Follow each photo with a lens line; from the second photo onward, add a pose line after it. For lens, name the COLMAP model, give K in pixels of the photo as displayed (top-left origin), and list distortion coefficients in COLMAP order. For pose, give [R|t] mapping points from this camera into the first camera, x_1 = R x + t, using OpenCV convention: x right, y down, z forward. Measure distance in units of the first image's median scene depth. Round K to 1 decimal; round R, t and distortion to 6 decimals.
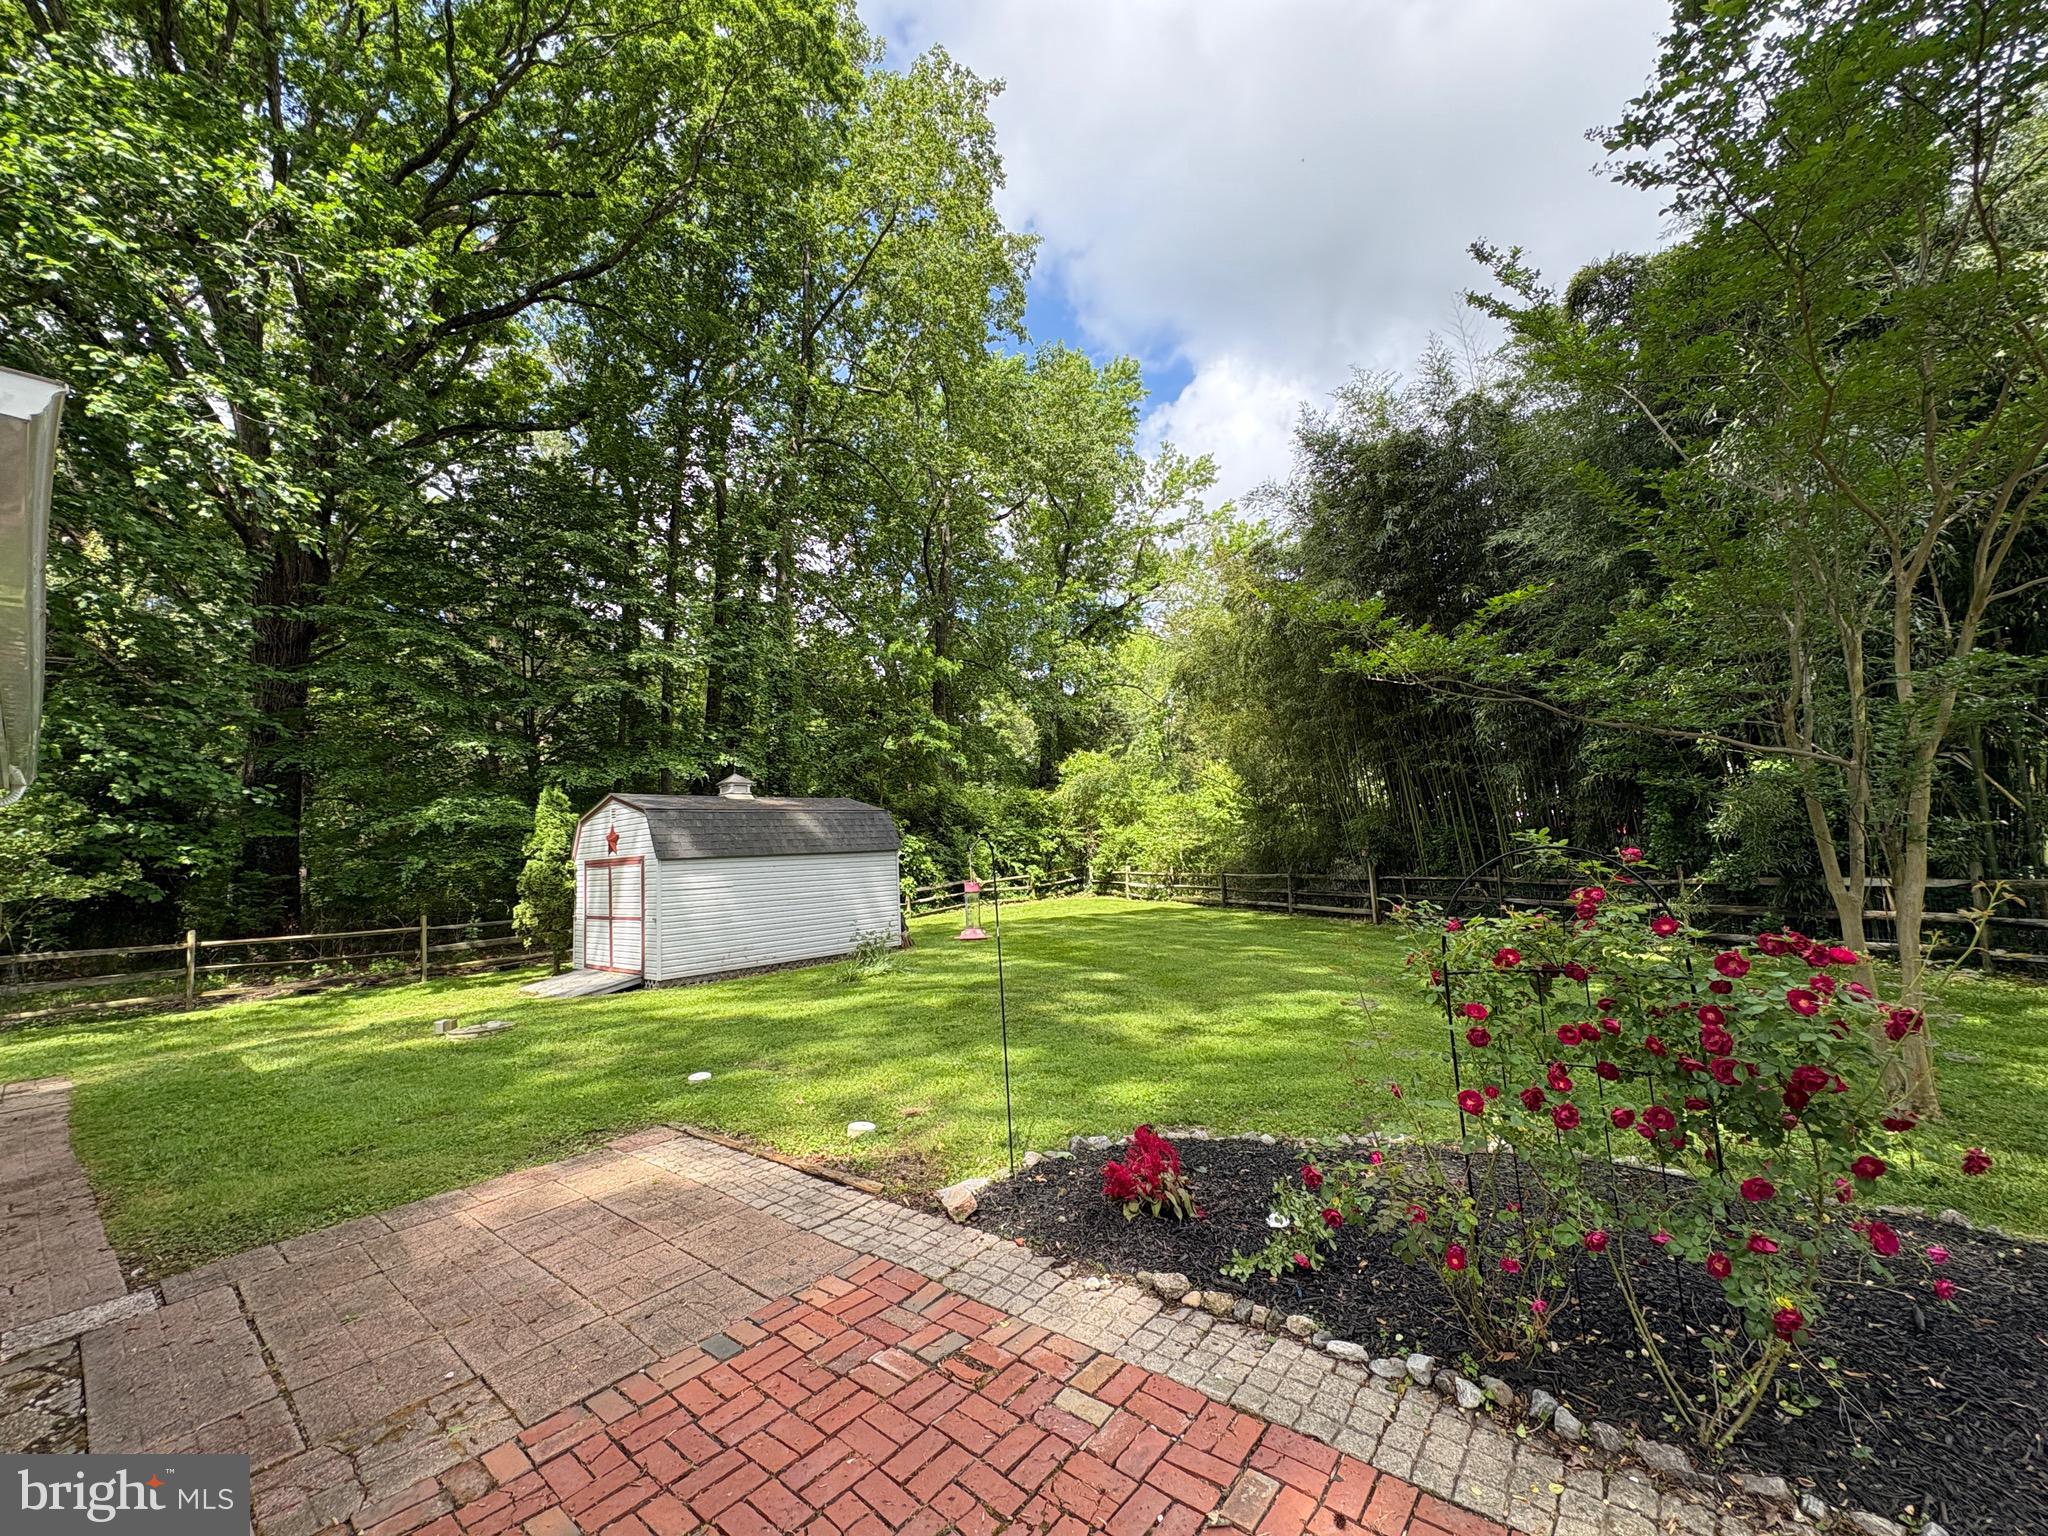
lens RADIAL K [[820.3, 0, 1023.4], [0, 820.3, 766.7], [0, 0, 1]] dist [0.000582, 0.000676]
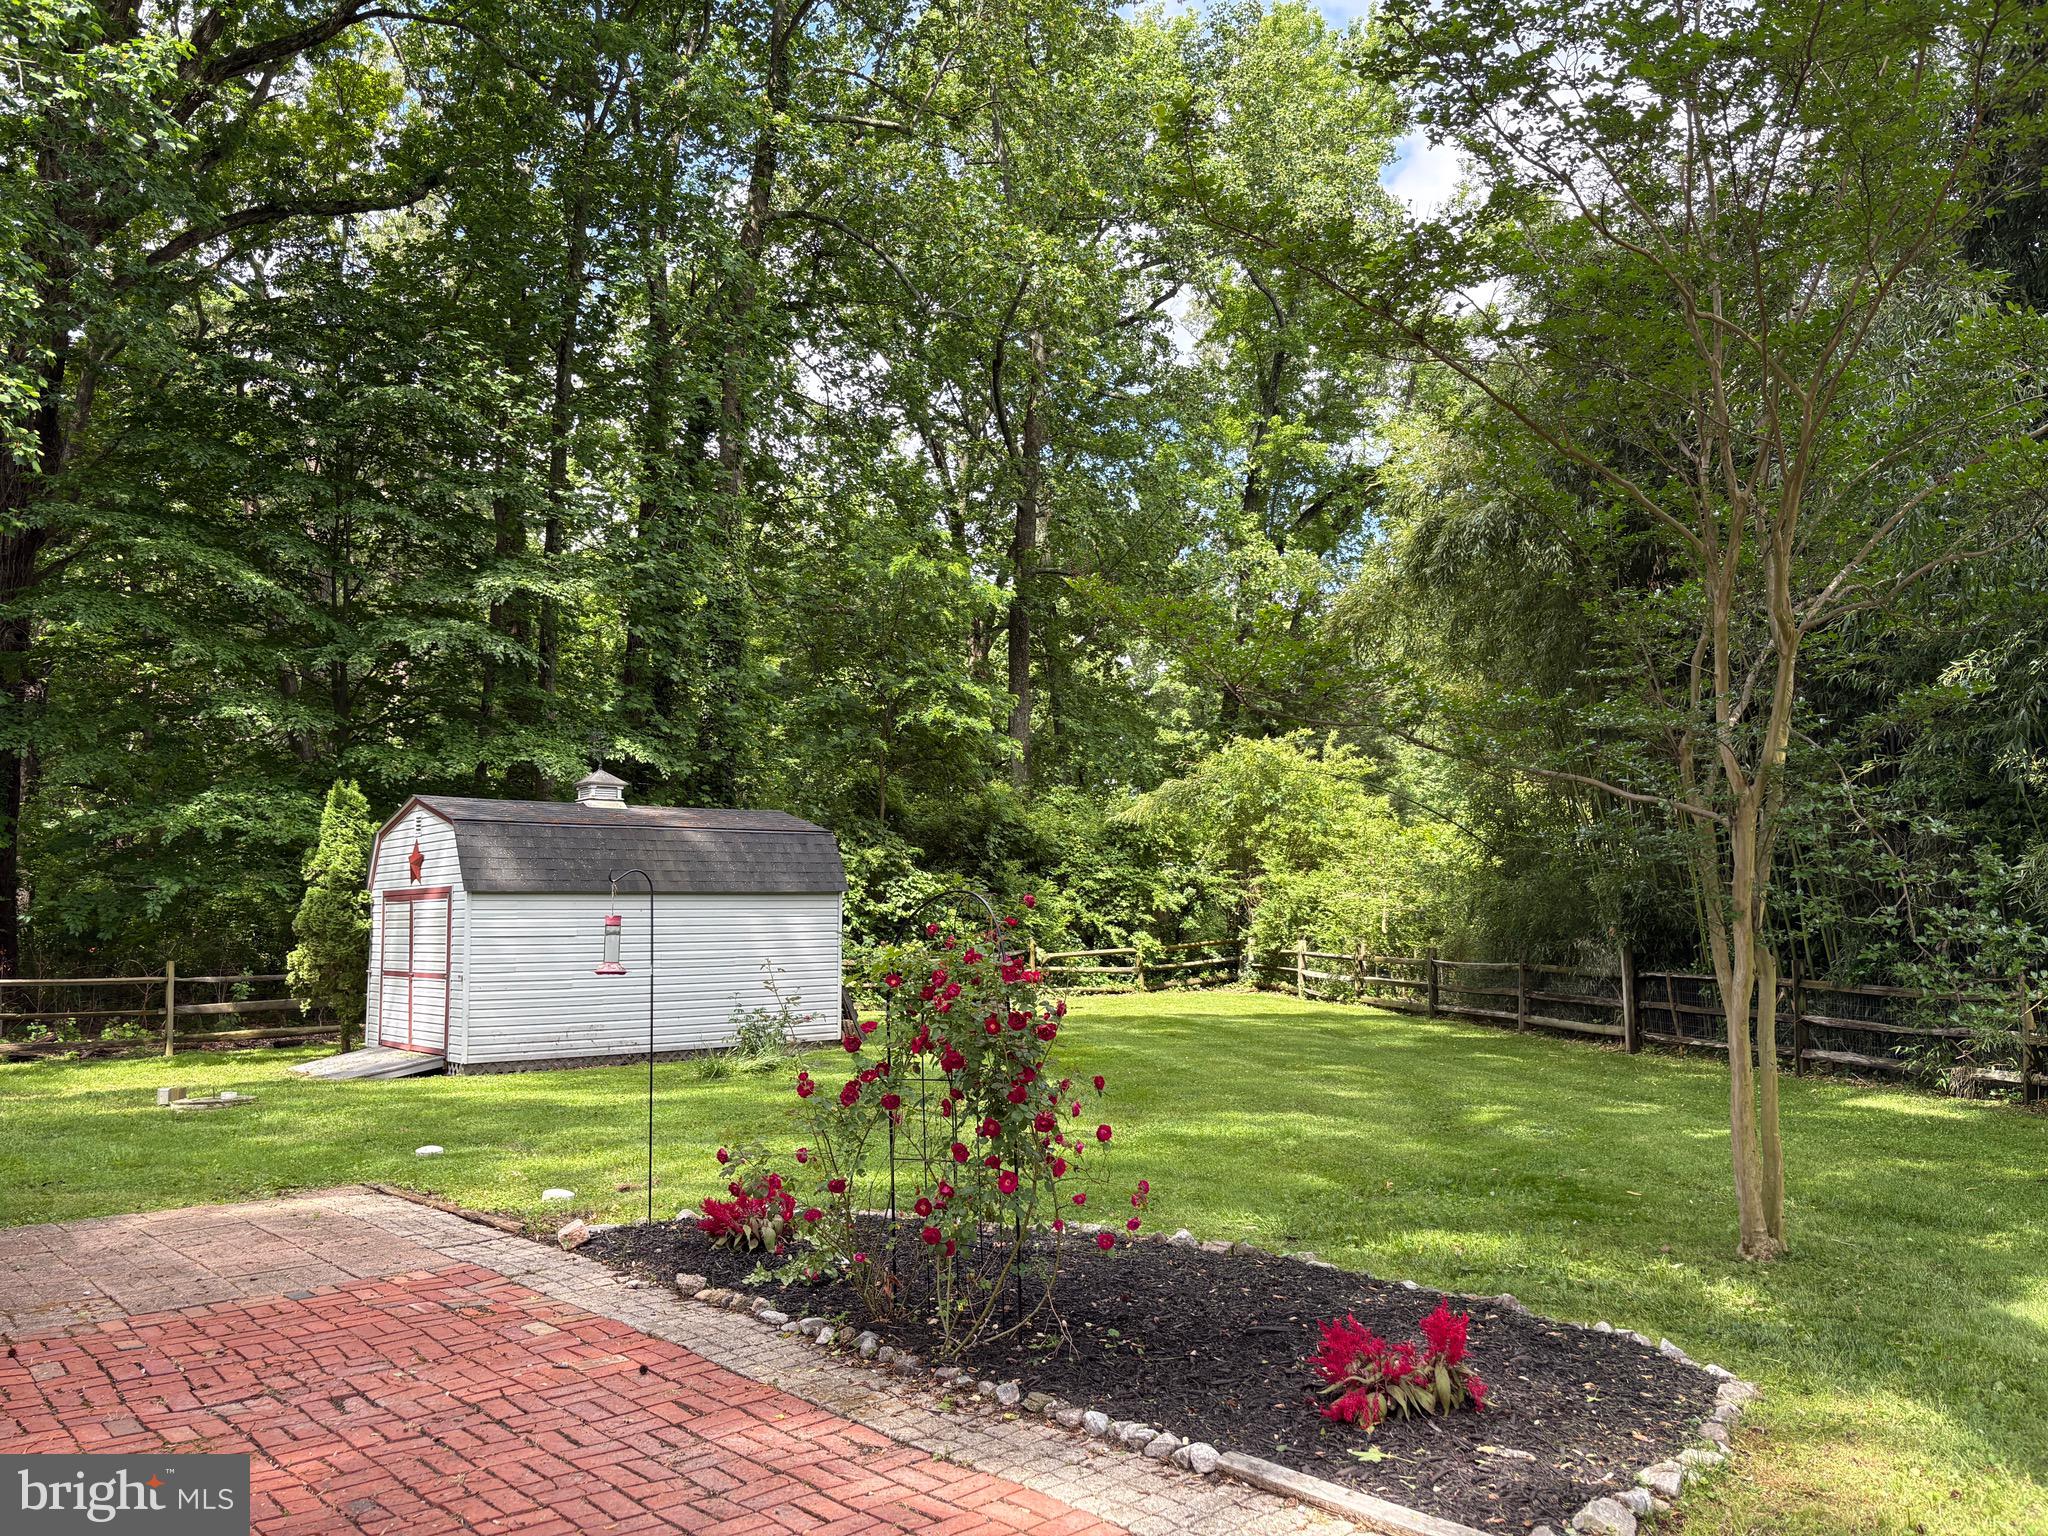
lens RADIAL K [[1541.1, 0, 1008.0], [0, 1541.1, 774.3], [0, 0, 1]] dist [0.053041, -0.054571]
pose [[0.986682, 0.027758, -0.160277, 0.160322], [-0.025155, 0.999517, 0.018247, -0.017026], [0.160706, -0.013973, 0.986903, -0.170130]]
